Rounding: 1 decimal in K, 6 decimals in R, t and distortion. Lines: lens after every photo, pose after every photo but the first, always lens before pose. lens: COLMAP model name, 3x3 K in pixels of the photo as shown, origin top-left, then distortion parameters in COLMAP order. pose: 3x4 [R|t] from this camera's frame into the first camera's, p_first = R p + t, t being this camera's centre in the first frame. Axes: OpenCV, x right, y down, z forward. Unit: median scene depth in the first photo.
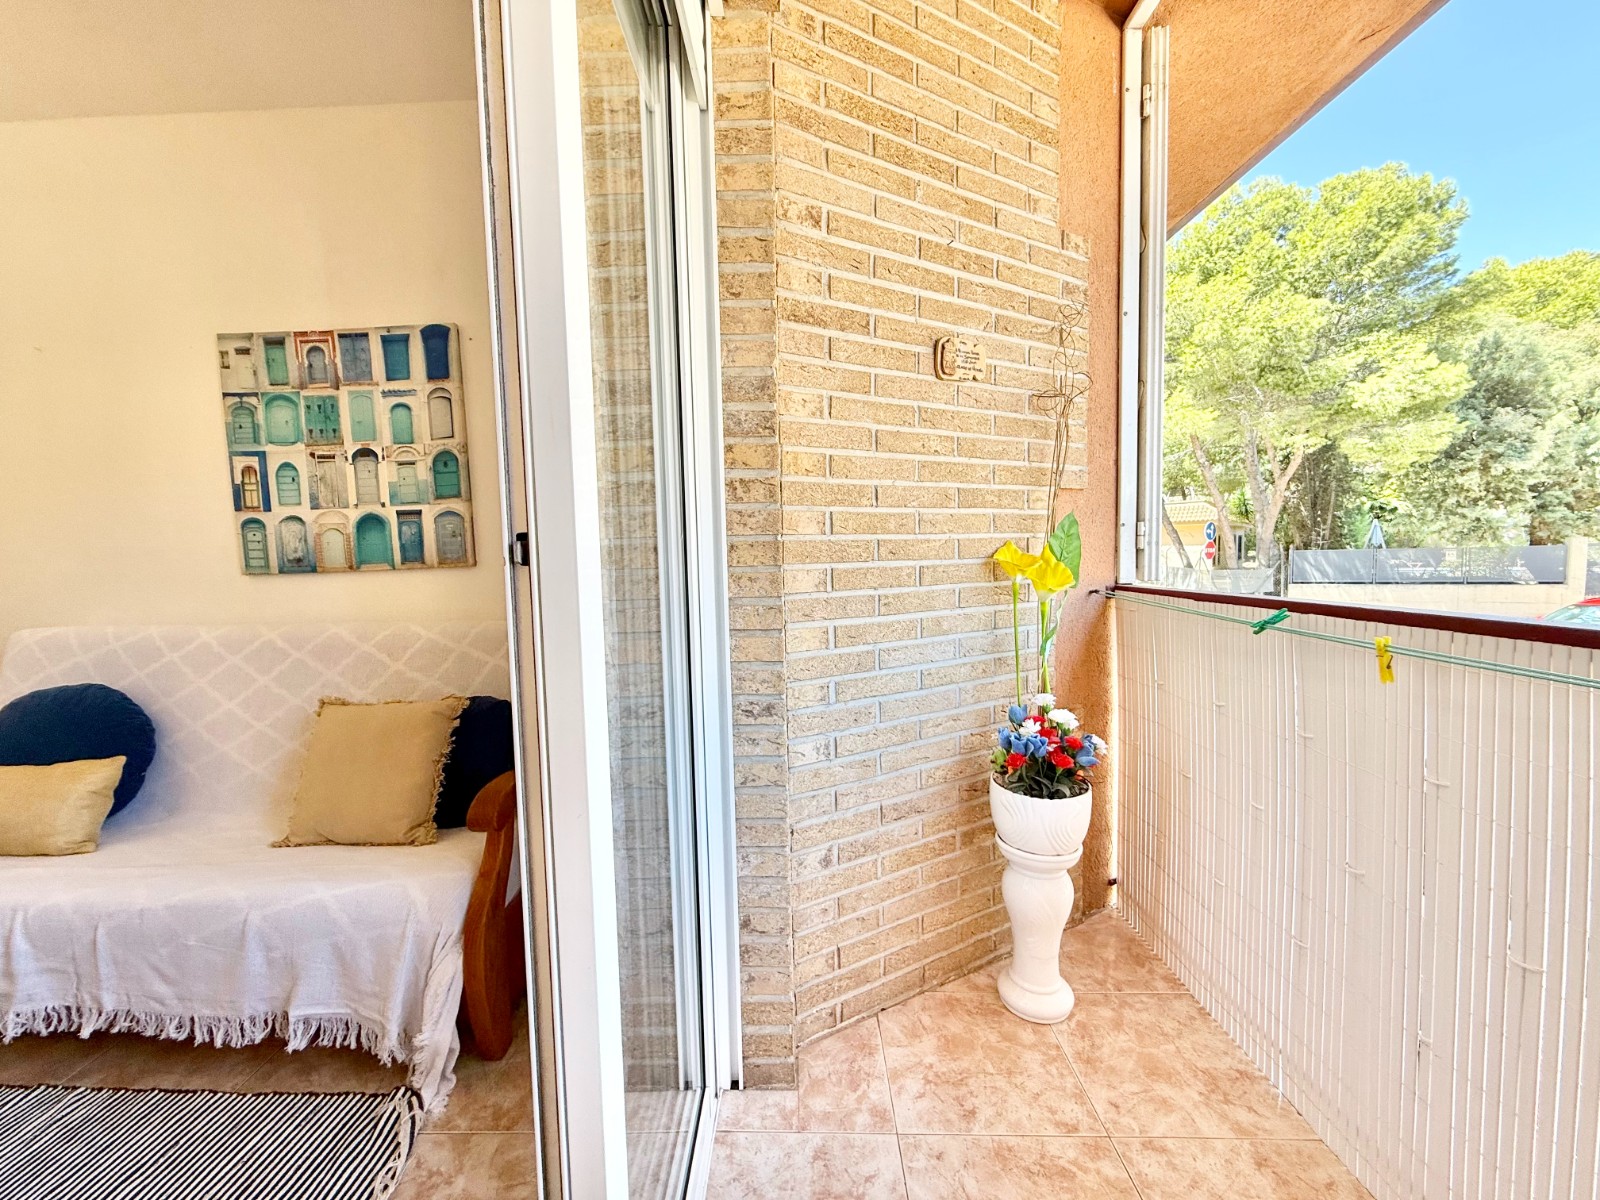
lens RADIAL K [[636.8, 0, 793.9], [0, 636.8, 598.9], [0, 0, 1]] dist [-0.001301, 0.000109]
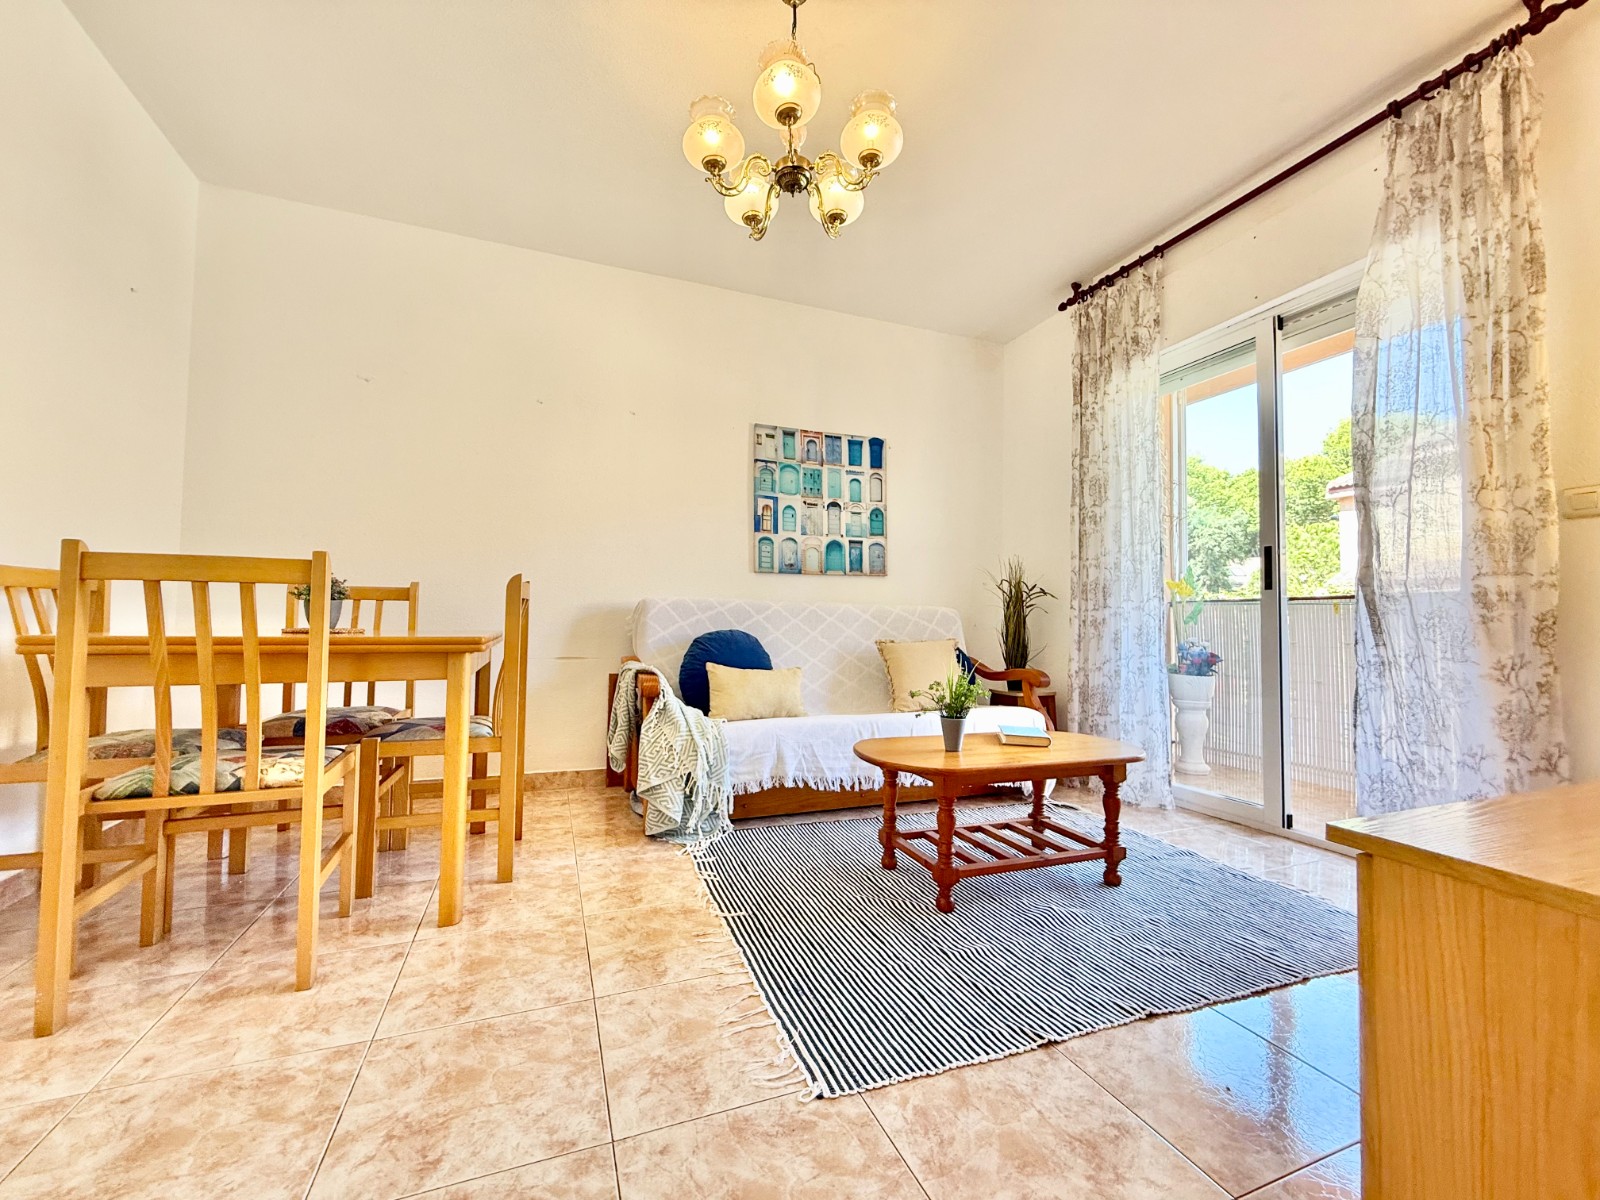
lens RADIAL K [[636.8, 0, 793.9], [0, 636.8, 598.9], [0, 0, 1]] dist [-0.001301, 0.000109]
pose [[0.924150, 0.050468, 0.378682, -1.401955], [-0.006626, 0.993204, -0.116196, 0.214261], [-0.381973, 0.104873, 0.918204, -0.477530]]
